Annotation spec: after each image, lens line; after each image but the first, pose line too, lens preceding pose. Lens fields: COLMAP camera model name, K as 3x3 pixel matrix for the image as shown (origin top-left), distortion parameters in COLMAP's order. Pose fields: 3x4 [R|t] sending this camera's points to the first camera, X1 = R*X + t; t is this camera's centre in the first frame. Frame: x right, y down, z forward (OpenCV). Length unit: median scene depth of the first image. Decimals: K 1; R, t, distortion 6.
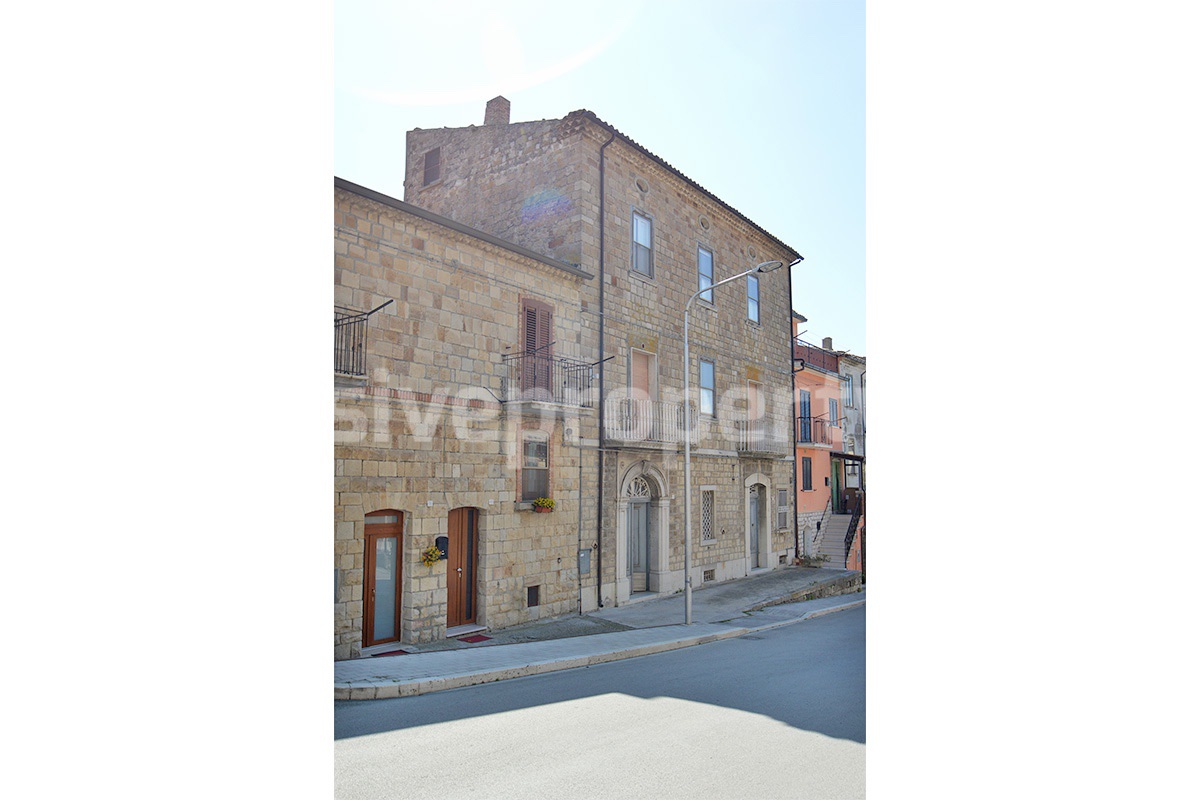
lens RADIAL K [[714.7, 0, 587.0], [0, 714.7, 402.5], [0, 0, 1]] dist [-0.071651, -0.000065]
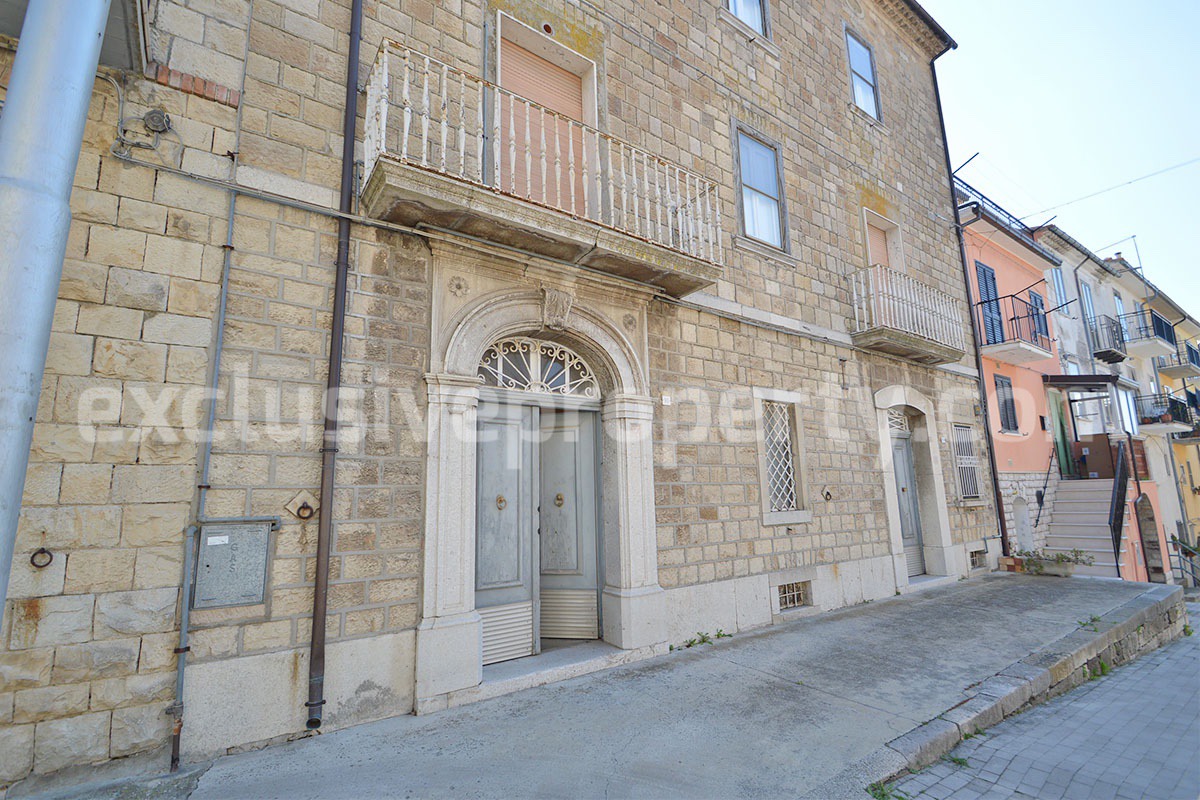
lens RADIAL K [[532.7, 0, 587.9], [0, 532.7, 406.0], [0, 0, 1]] dist [0.013175, -0.015234]
pose [[0.951560, -0.079018, -0.297136, 0.183935], [0.062433, 0.995936, -0.064915, 0.166506], [0.301058, 0.043220, 0.952626, 0.760249]]
